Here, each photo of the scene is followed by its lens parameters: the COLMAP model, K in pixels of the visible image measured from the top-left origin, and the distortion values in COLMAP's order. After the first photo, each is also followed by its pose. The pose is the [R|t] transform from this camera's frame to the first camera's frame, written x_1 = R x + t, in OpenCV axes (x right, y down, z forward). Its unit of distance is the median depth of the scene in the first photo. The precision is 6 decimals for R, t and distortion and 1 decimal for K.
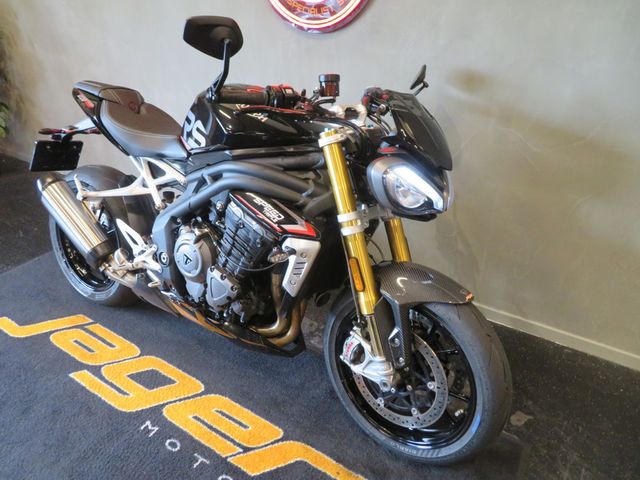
lens RADIAL K [[458.3, 0, 317.0], [0, 458.3, 239.5], [0, 0, 1]] dist [-0.017946, 0.013524]
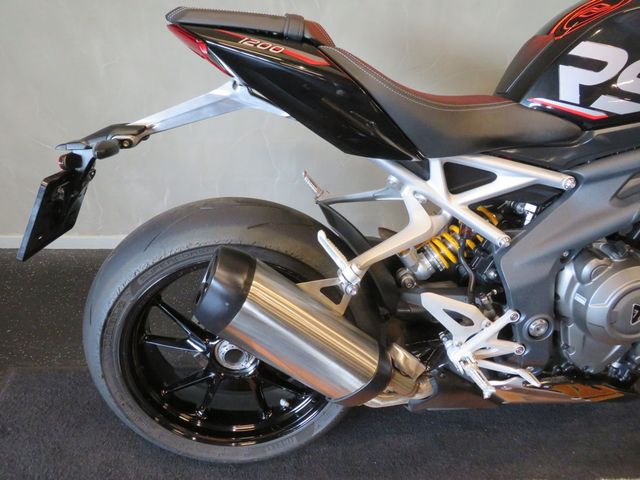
lens RADIAL K [[458.3, 0, 314.7], [0, 458.3, 242.8], [0, 0, 1]] dist [-0.017946, 0.013524]
pose [[0.799937, -0.311532, 0.512882, -0.876861], [0.251497, 0.950048, 0.184816, -0.247023], [-0.544839, -0.018853, 0.838329, 0.757028]]
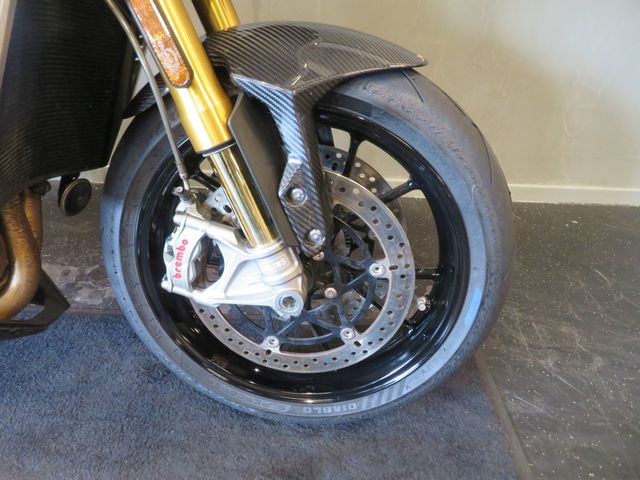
lens RADIAL K [[458.3, 0, 319.6], [0, 458.3, 238.1], [0, 0, 1]] dist [-0.017946, 0.013524]
pose [[0.826737, -0.269999, 0.493565, -0.027252], [0.214199, 0.962300, 0.167624, 0.166273], [-0.520216, -0.032860, 0.853403, 0.532212]]
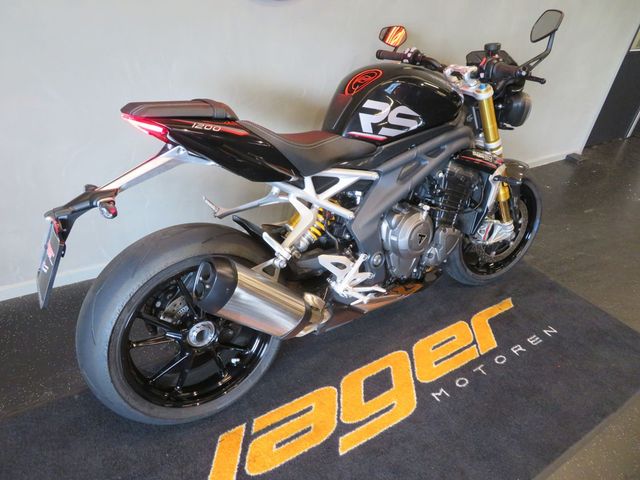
lens RADIAL K [[458.3, 0, 317.3], [0, 458.3, 240.6], [0, 0, 1]] dist [-0.017946, 0.013524]
pose [[0.396918, -0.469549, 0.788657, -1.229630], [0.350161, 0.871719, 0.342772, -0.402087], [-0.848436, 0.140104, 0.510419, 0.673239]]
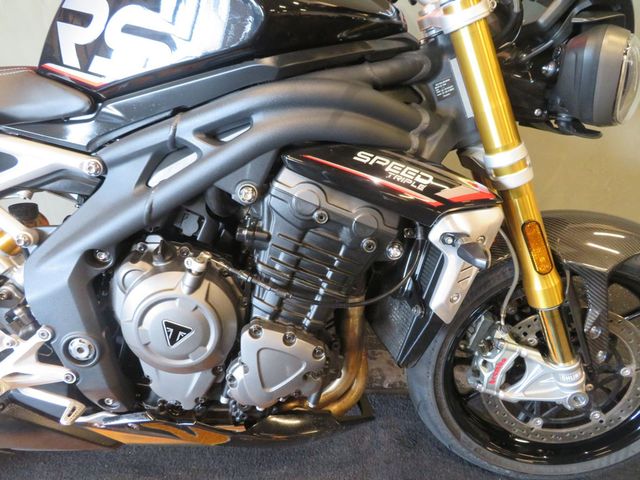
lens RADIAL K [[458.3, 0, 312.1], [0, 458.3, 239.1], [0, 0, 1]] dist [-0.017946, 0.013524]
pose [[0.816825, -0.266599, 0.511588, -0.383650], [0.245013, 0.963176, 0.110731, -0.060628], [-0.522270, 0.034898, 0.852066, 0.558725]]
